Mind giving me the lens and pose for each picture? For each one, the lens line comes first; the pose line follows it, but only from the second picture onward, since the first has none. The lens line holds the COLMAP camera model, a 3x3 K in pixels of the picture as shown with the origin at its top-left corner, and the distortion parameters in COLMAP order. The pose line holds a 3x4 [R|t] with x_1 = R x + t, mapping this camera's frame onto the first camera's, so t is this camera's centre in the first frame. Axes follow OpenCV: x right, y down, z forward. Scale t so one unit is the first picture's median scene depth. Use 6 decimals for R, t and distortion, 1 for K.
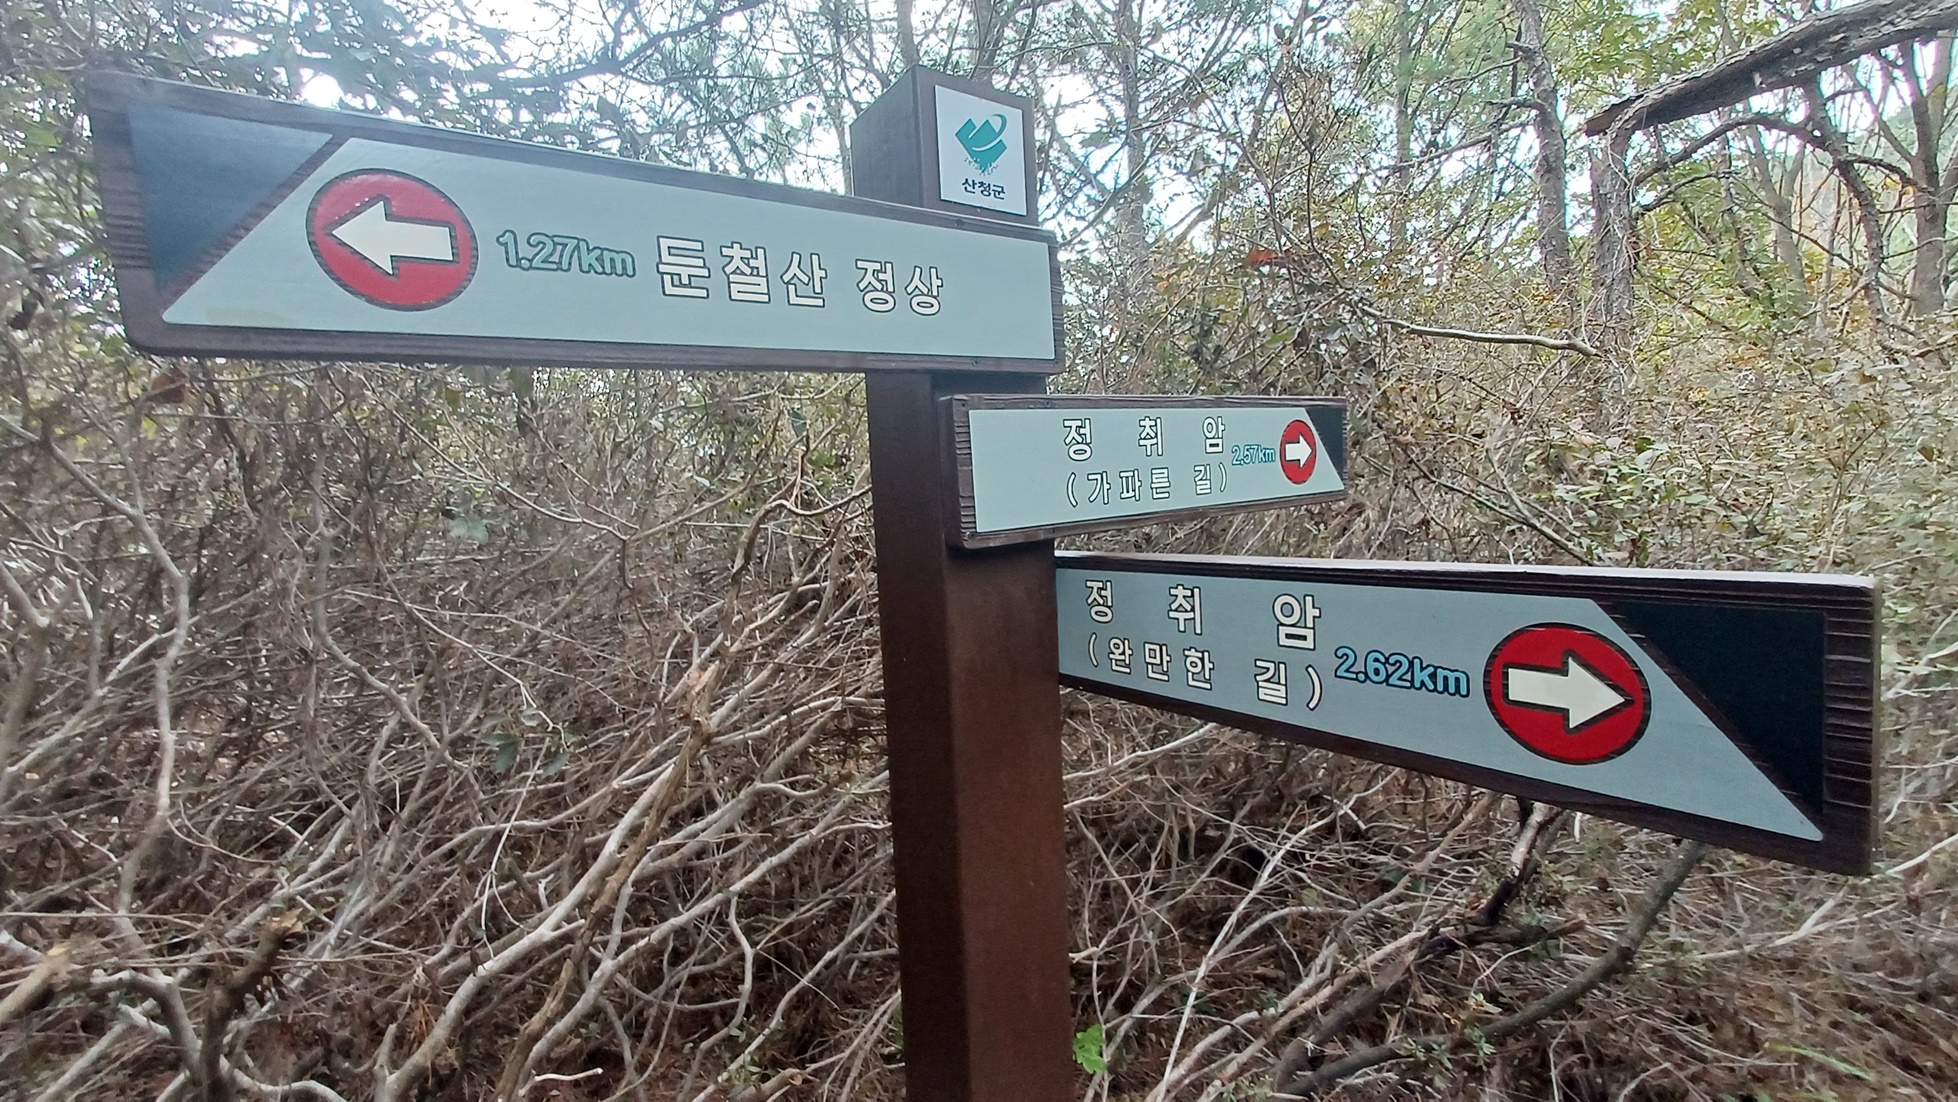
lens RADIAL K [[796.9, 0, 979.0], [0, 796.9, 551.0], [0, 0, 1]] dist [0.018099, 0.000465]
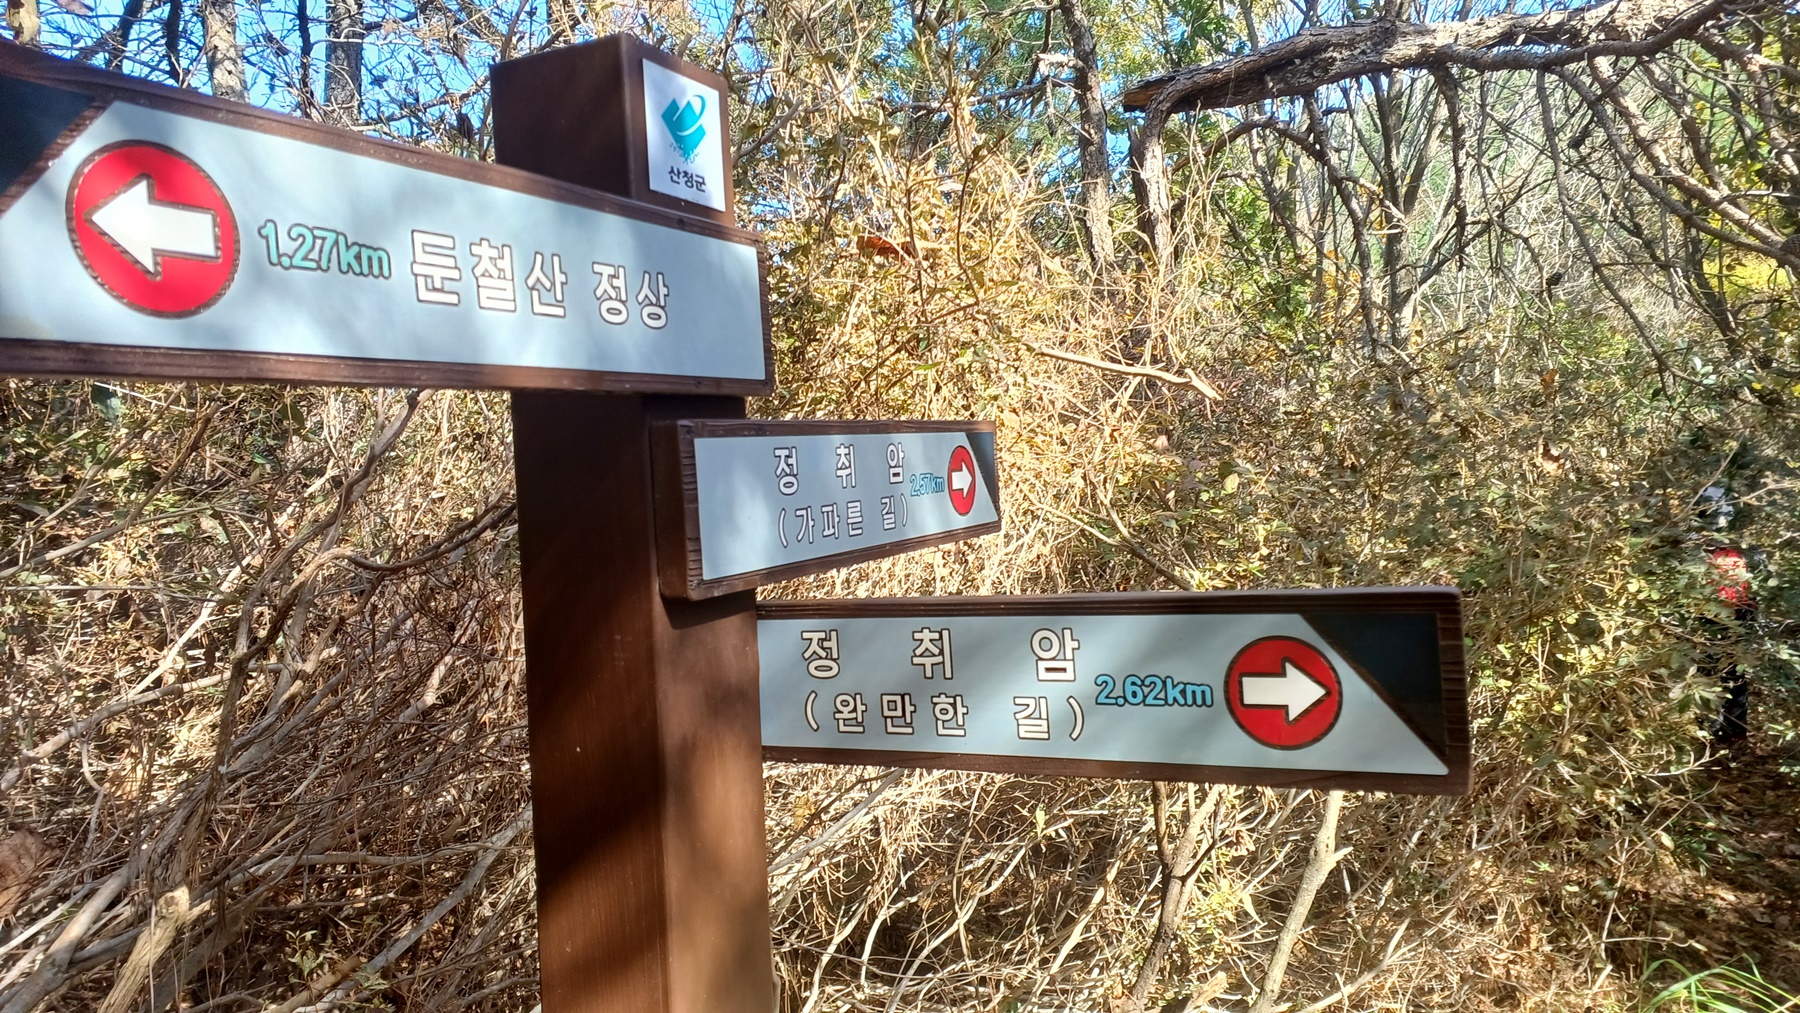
lens RADIAL K [[1264.5, 0, 900.8], [0, 1264.5, 534.9], [0, 0, 1]] dist [0.093441, -0.004098]
pose [[0.882831, -0.014563, 0.469464, -0.532375], [0.042544, 0.997890, -0.049049, 0.005277], [-0.467759, 0.063275, 0.881588, -0.349166]]
